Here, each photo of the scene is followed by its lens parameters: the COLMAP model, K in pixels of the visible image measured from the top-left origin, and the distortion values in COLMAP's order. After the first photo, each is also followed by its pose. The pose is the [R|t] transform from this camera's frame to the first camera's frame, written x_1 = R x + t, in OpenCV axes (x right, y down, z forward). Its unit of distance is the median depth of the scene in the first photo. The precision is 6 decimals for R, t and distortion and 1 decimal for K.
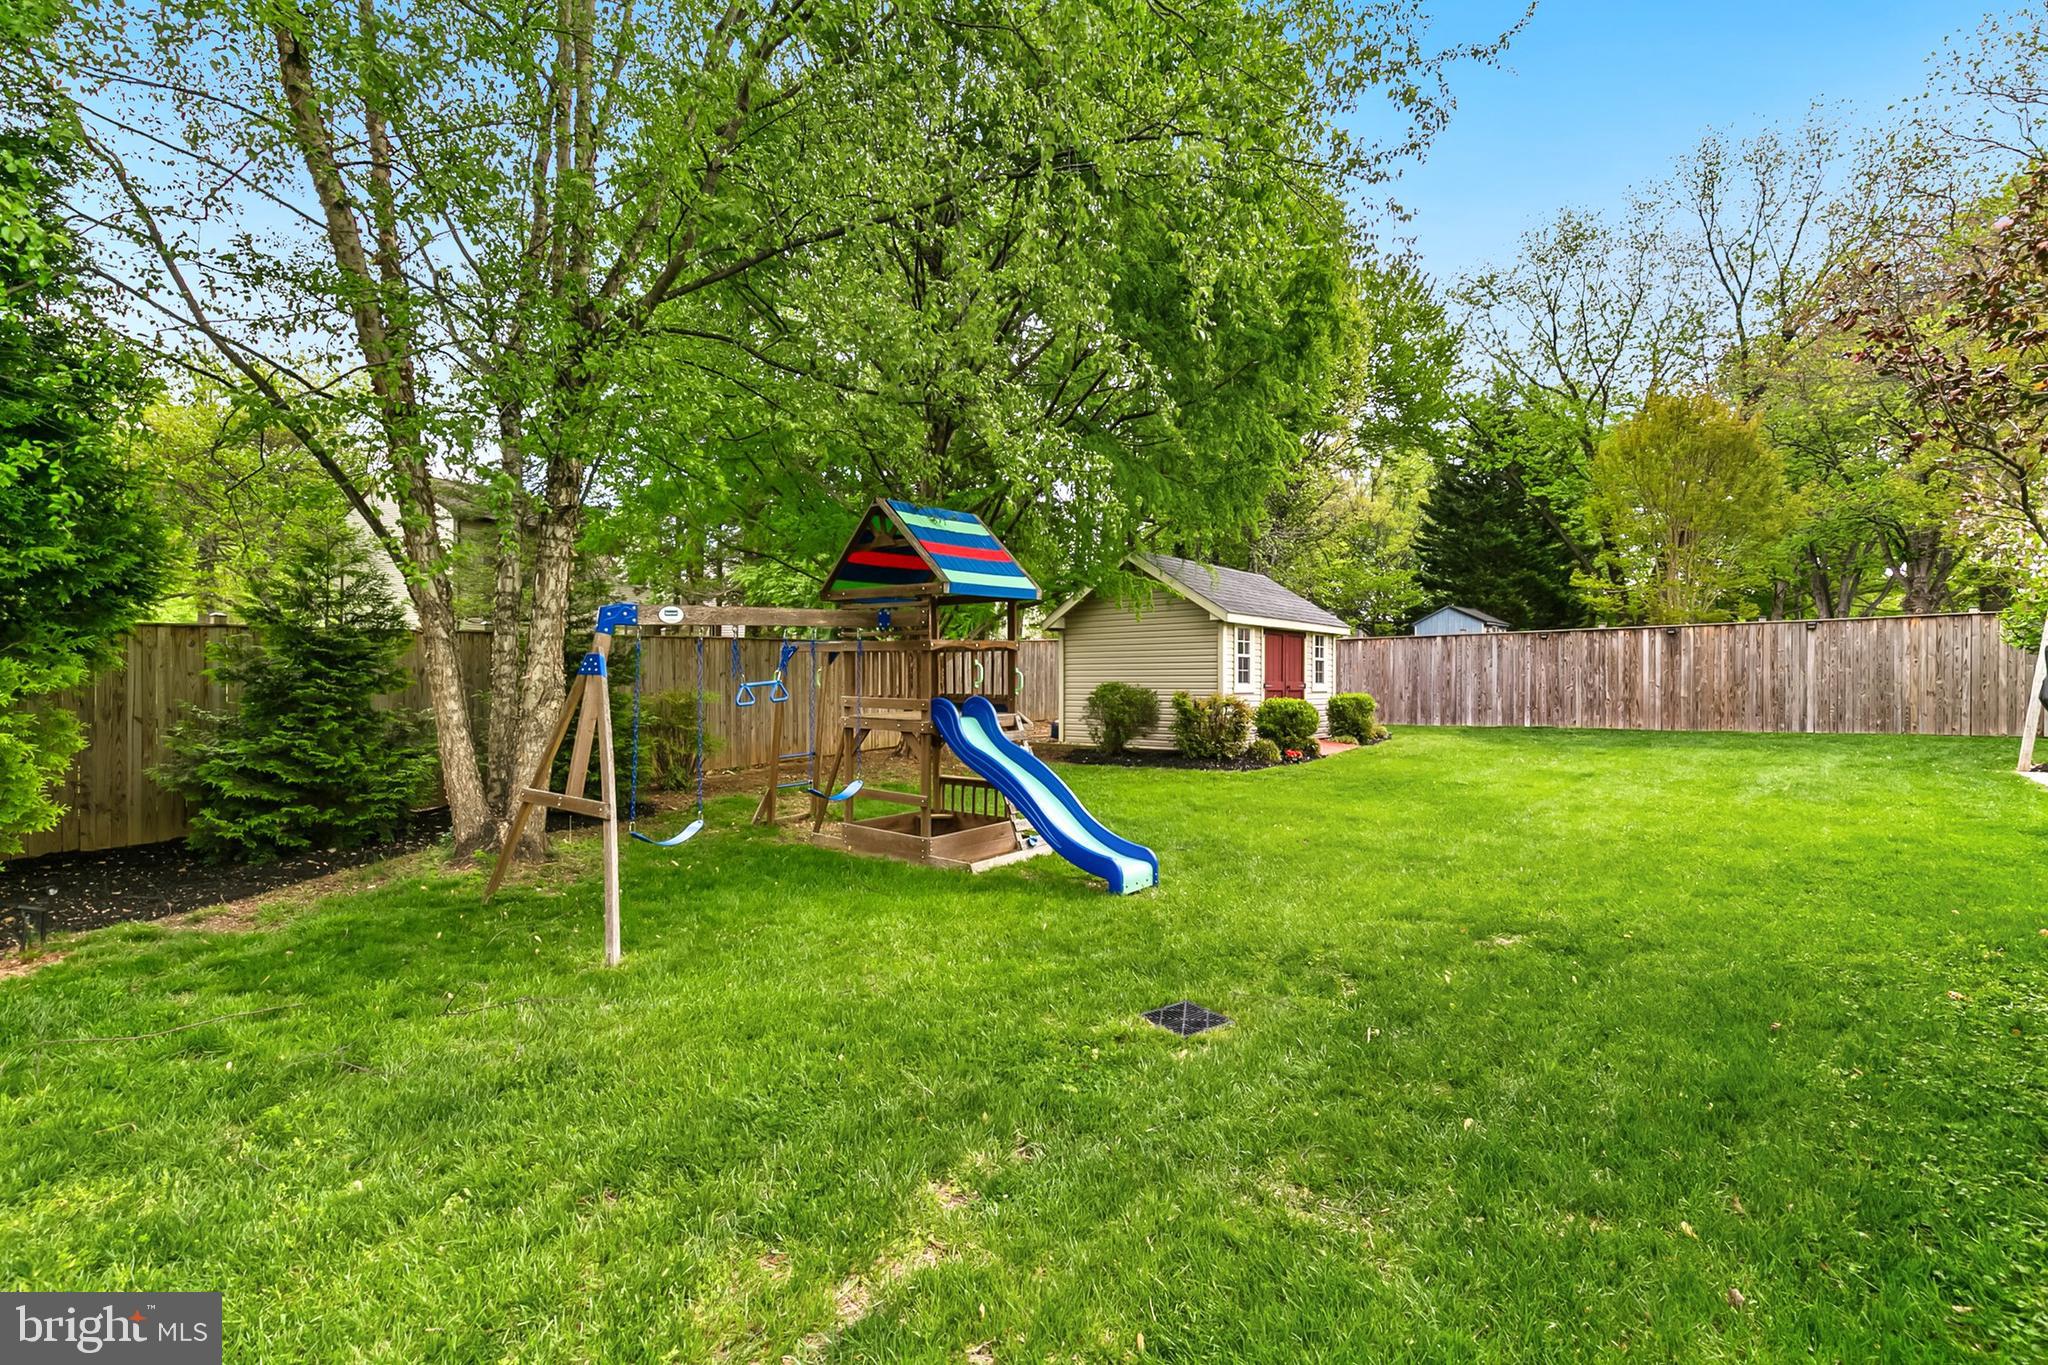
lens RADIAL K [[937.7, 0, 1024.2], [0, 937.7, 682.4], [0, 0, 1]] dist [0.011738, 0.000130]
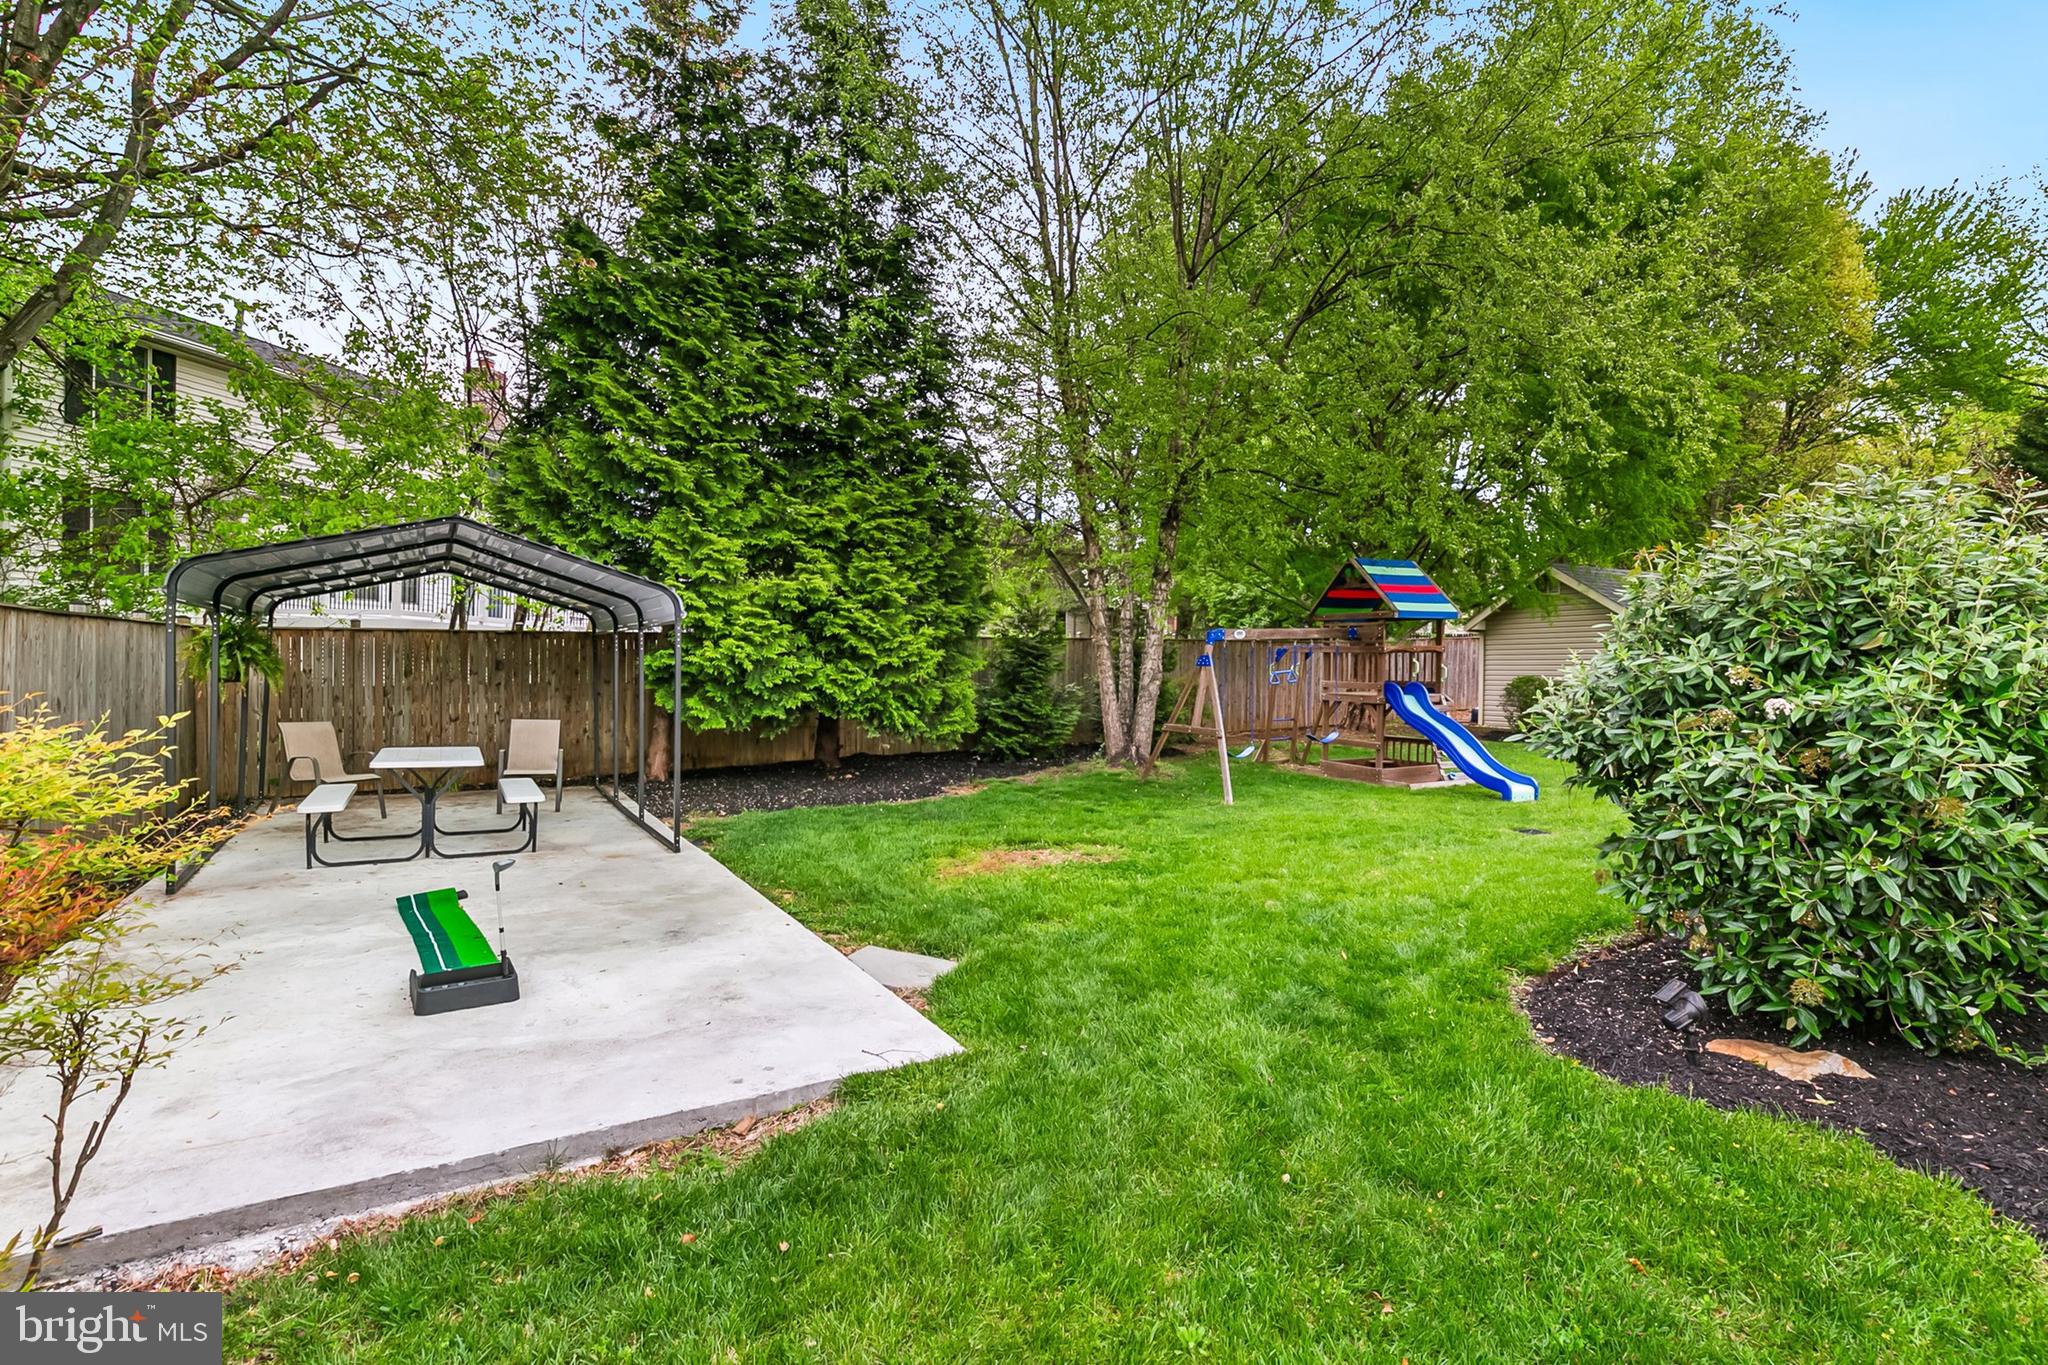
lens RADIAL K [[937.7, 0, 1018.4], [0, 937.7, 680.3], [0, 0, 1]] dist [0.011738, 0.000130]
pose [[0.910708, 0.016497, -0.412721, -0.005320], [-0.013498, 0.999857, 0.010183, 0.004544], [0.412830, -0.003703, 0.910801, -0.690713]]
